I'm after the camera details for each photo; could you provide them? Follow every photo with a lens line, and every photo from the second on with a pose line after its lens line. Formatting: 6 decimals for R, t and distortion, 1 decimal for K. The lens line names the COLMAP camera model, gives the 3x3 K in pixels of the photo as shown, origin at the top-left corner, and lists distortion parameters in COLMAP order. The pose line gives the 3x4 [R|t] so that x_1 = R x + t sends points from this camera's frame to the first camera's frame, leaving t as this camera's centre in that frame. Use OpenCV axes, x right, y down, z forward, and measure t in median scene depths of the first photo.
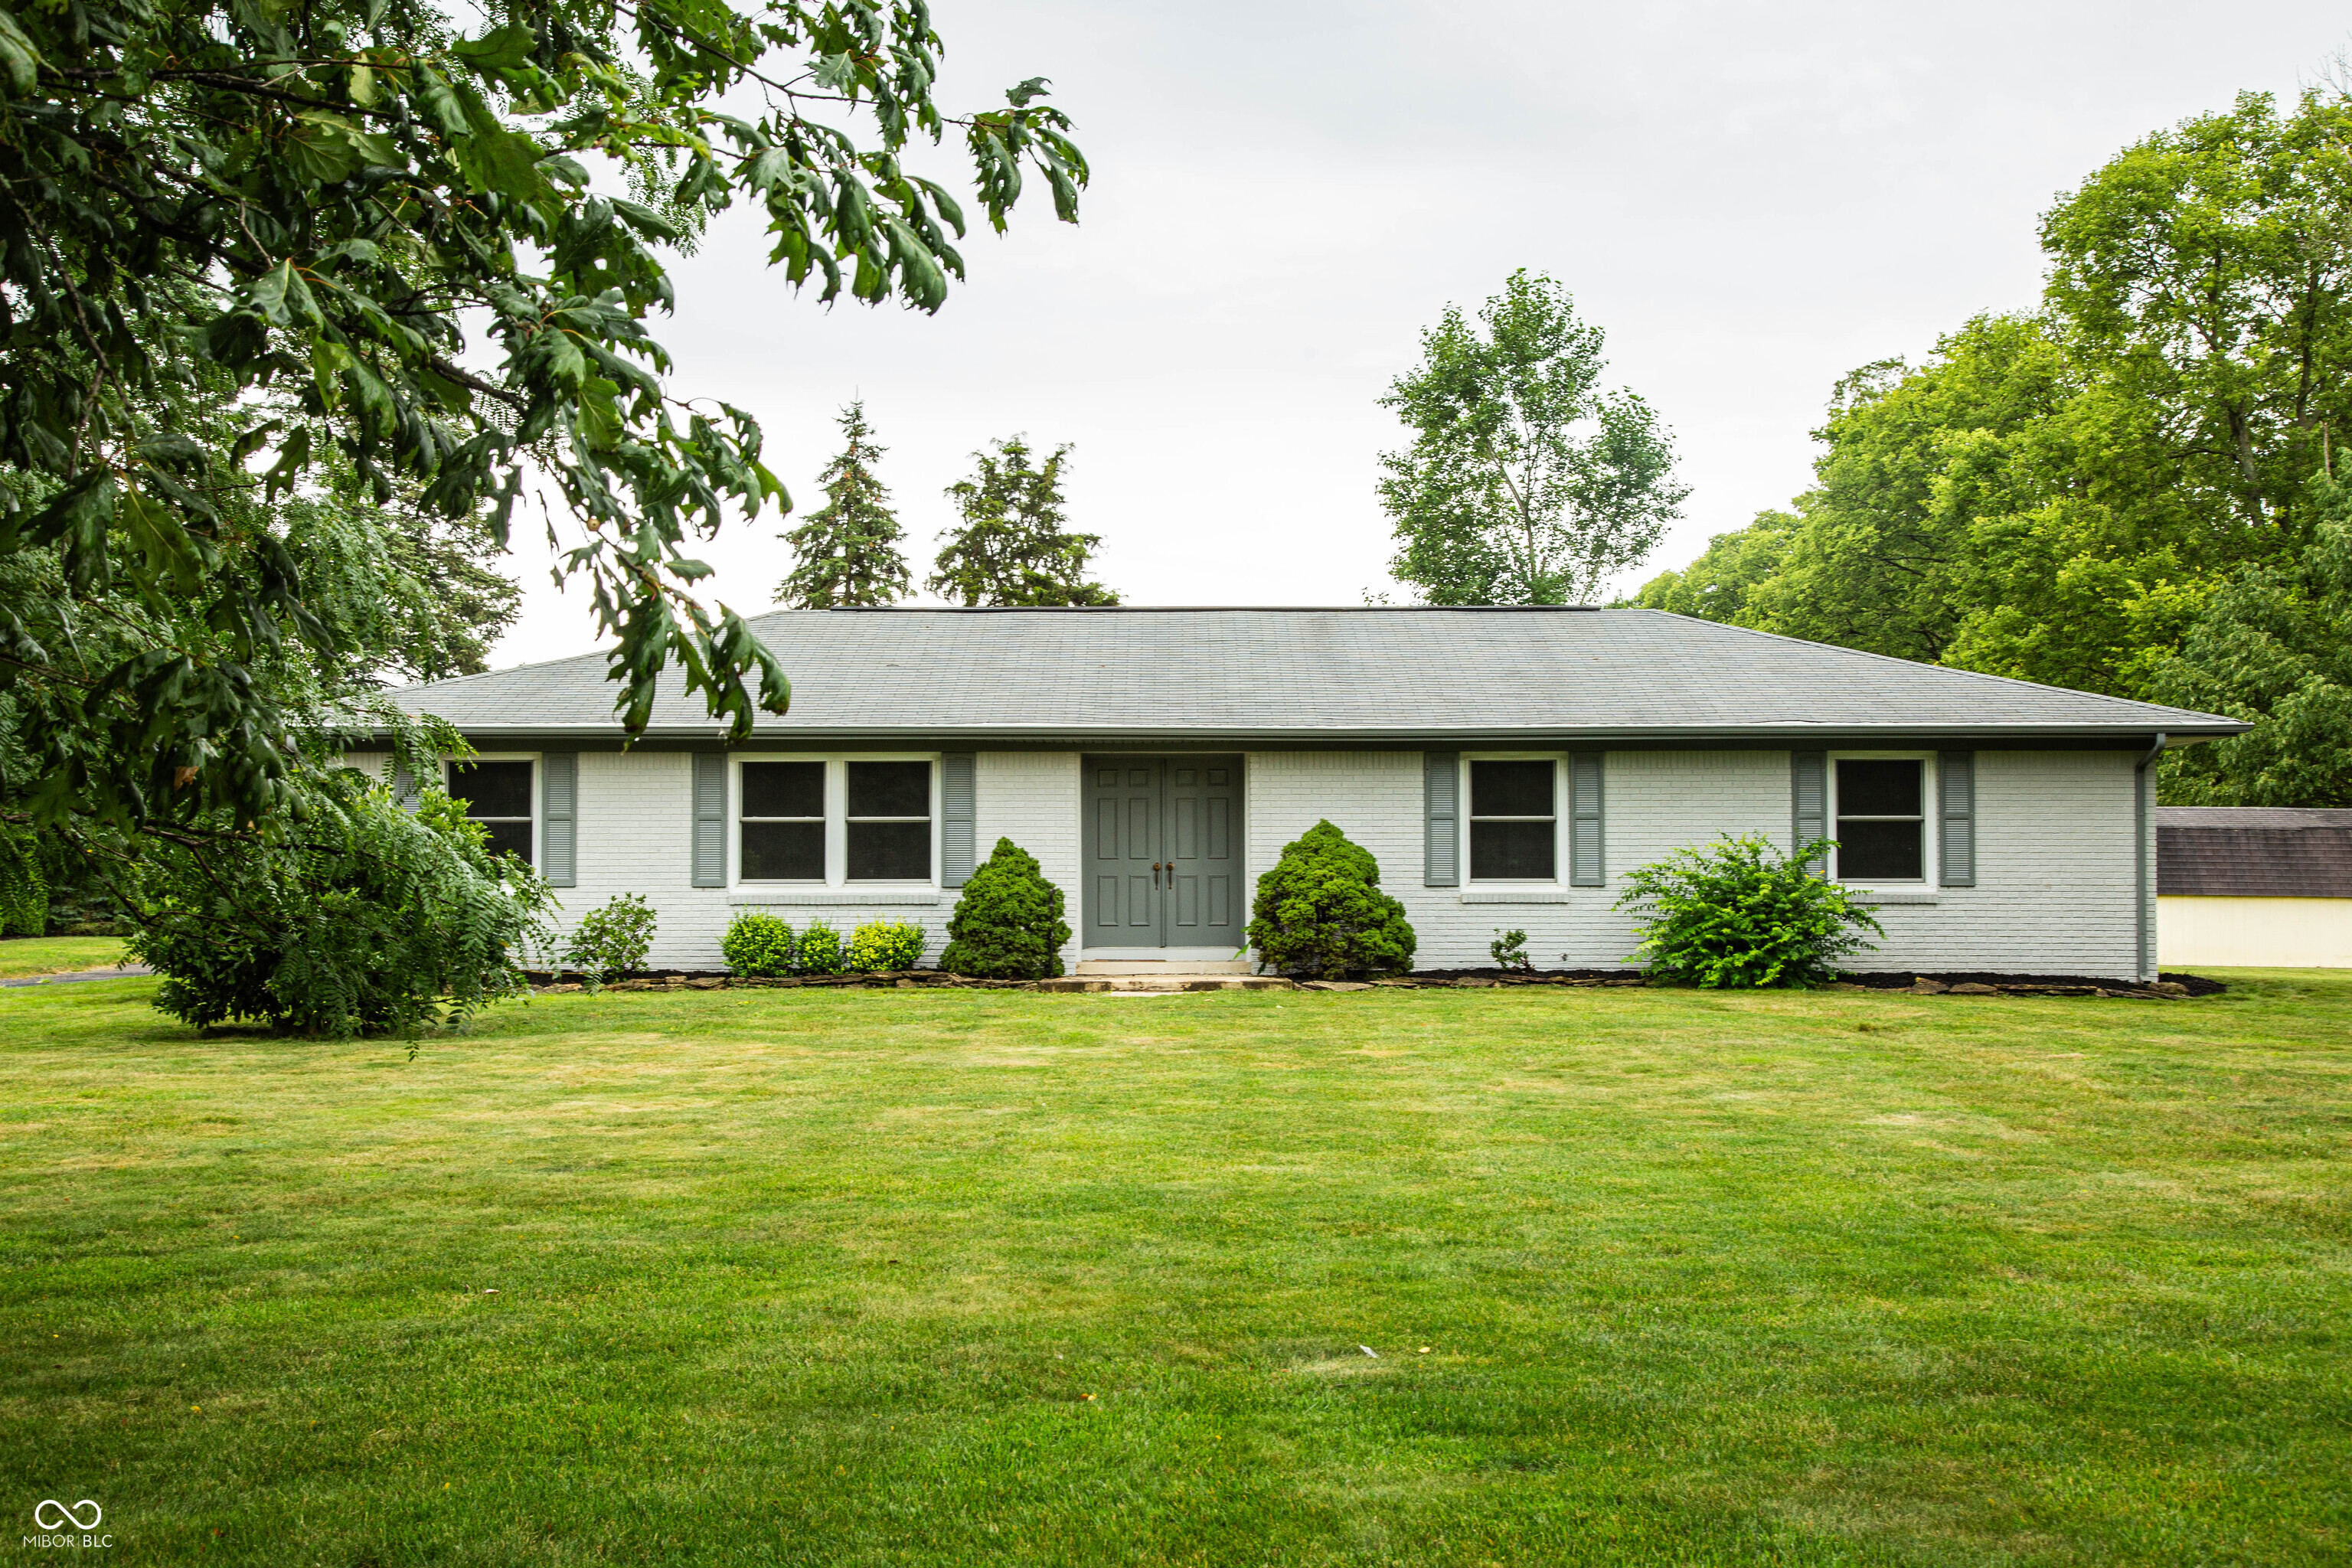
lens RADIAL K [[3070.6, 0, 1166.8], [0, 3070.6, 750.2], [0, 0, 1]] dist [0.041438, 0.033946]
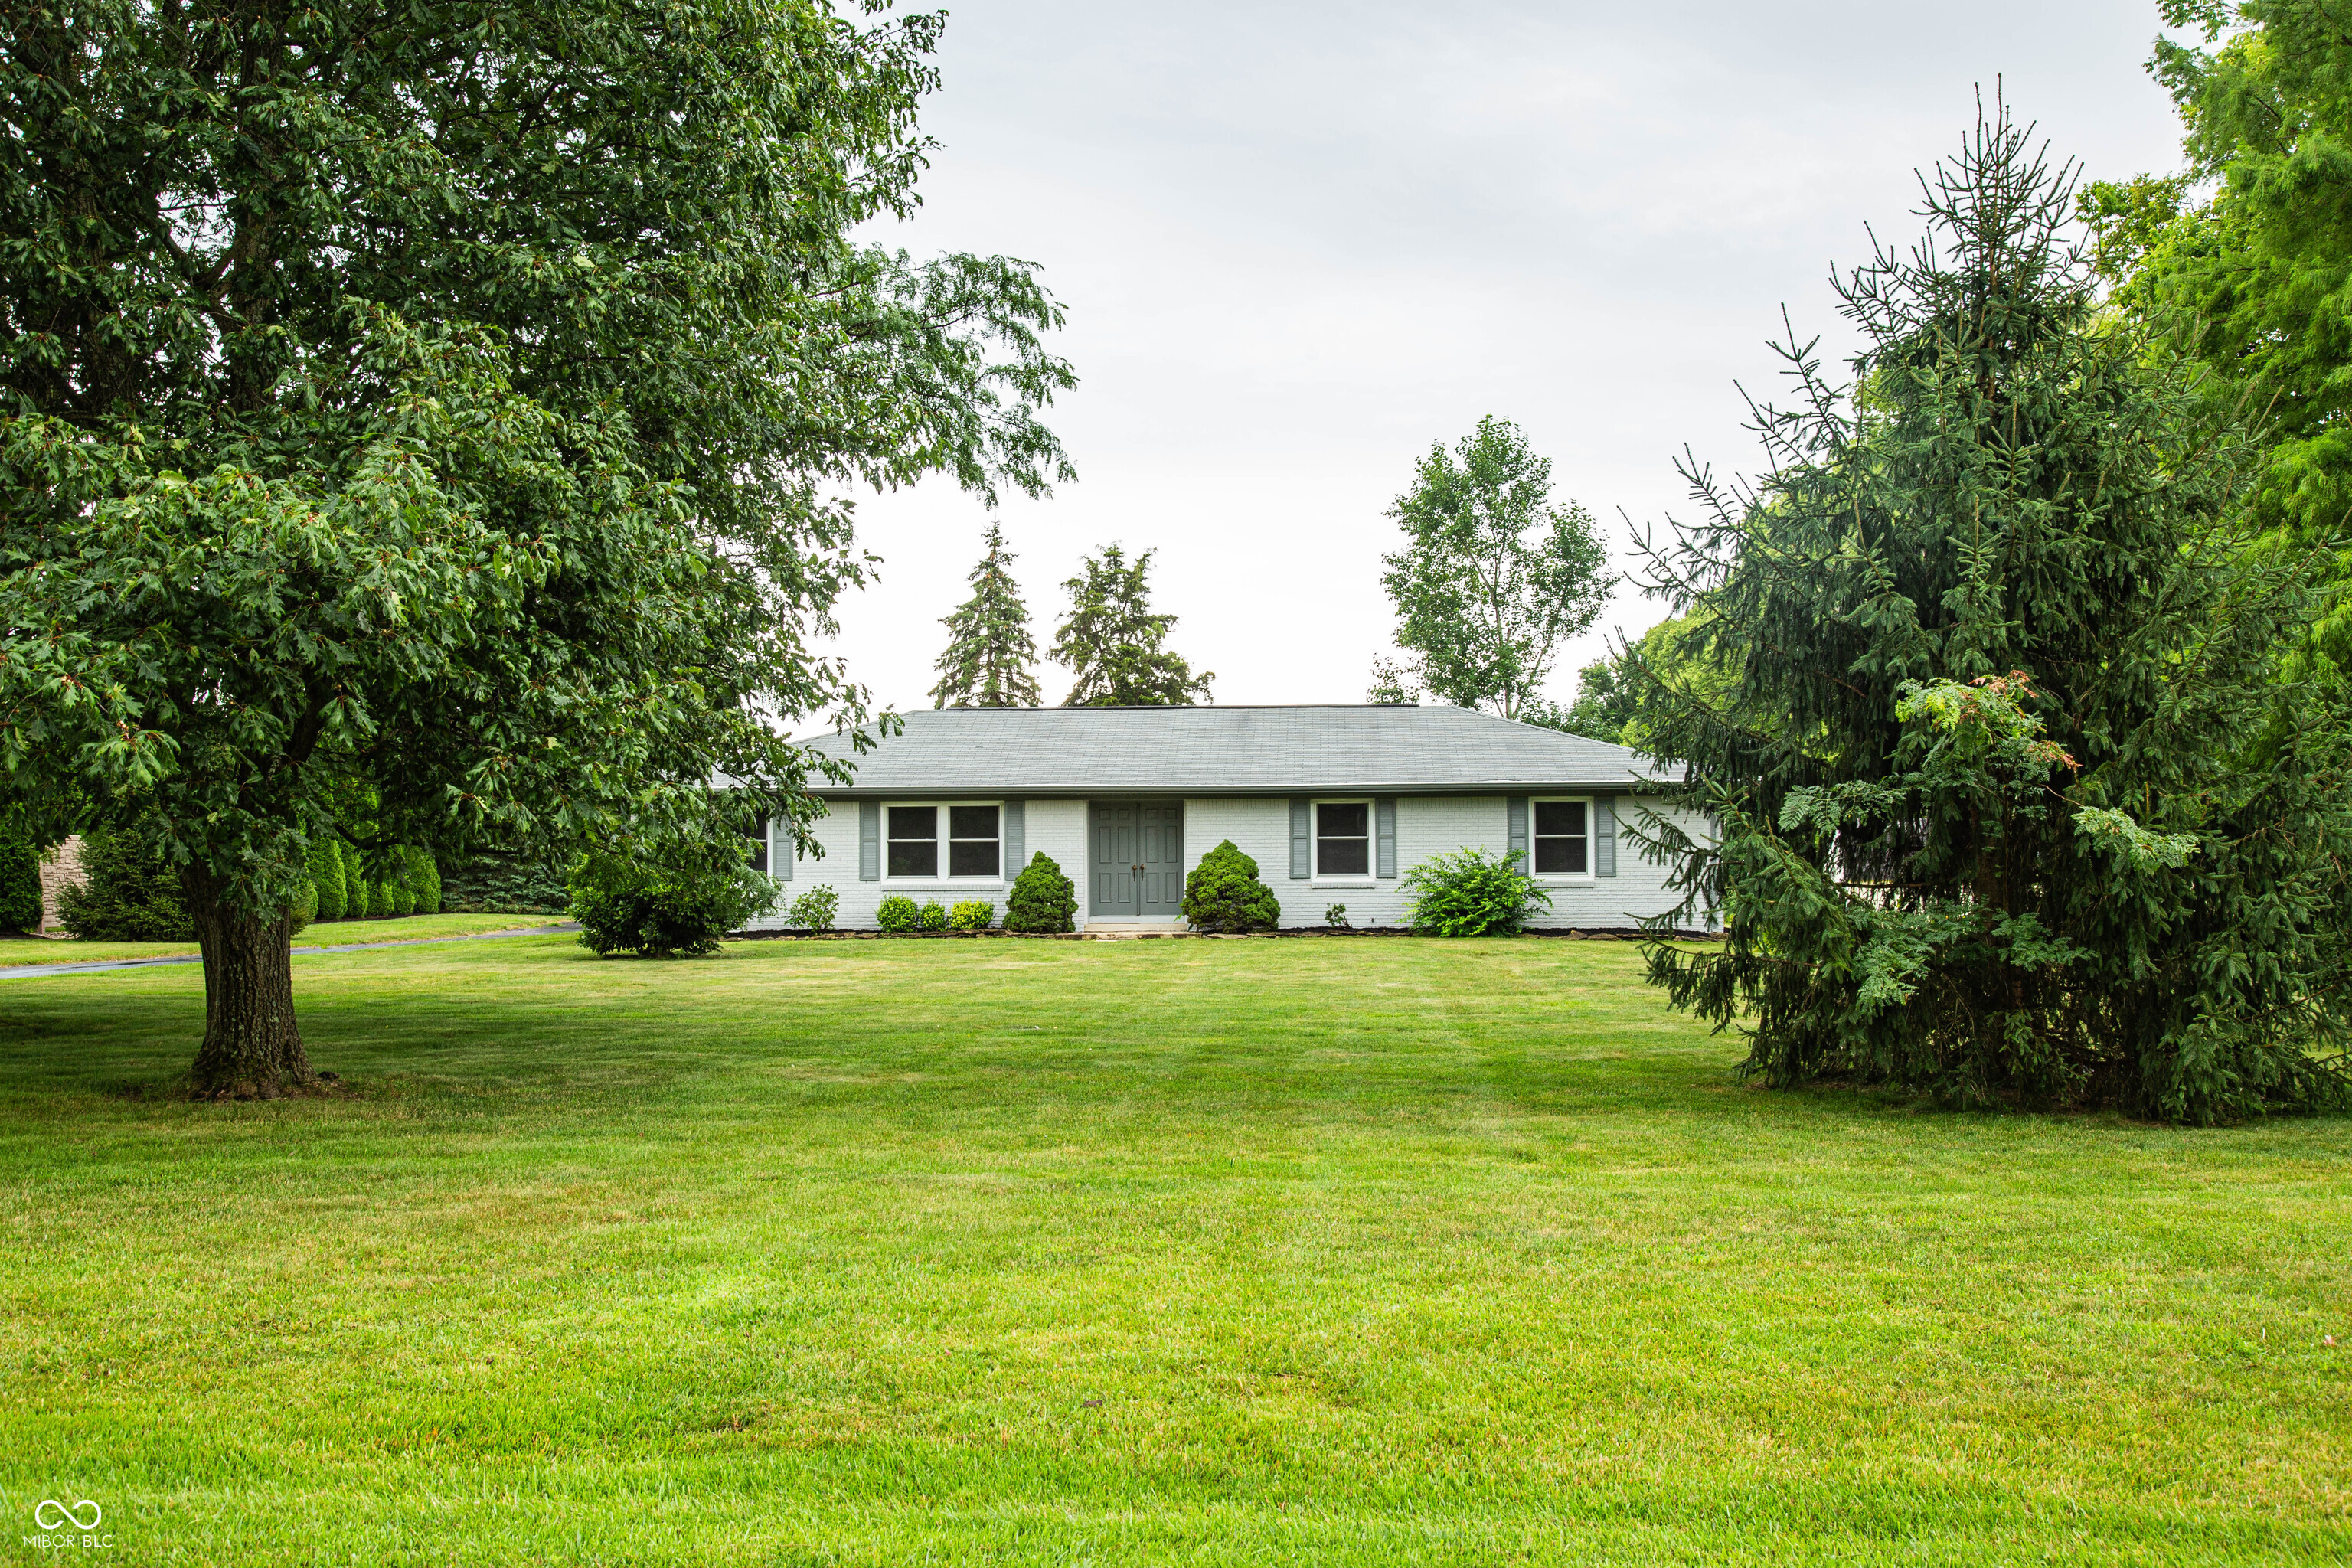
lens RADIAL K [[2699.7, 0, 1176.0], [0, 2699.7, 784.0], [0, 0, 1]] dist [-0.007612, -0.002899]
pose [[0.998770, -0.005688, -0.049256, 0.094796], [0.006228, 0.999922, 0.010815, -0.024094], [0.049191, -0.011109, 0.998728, -0.486418]]
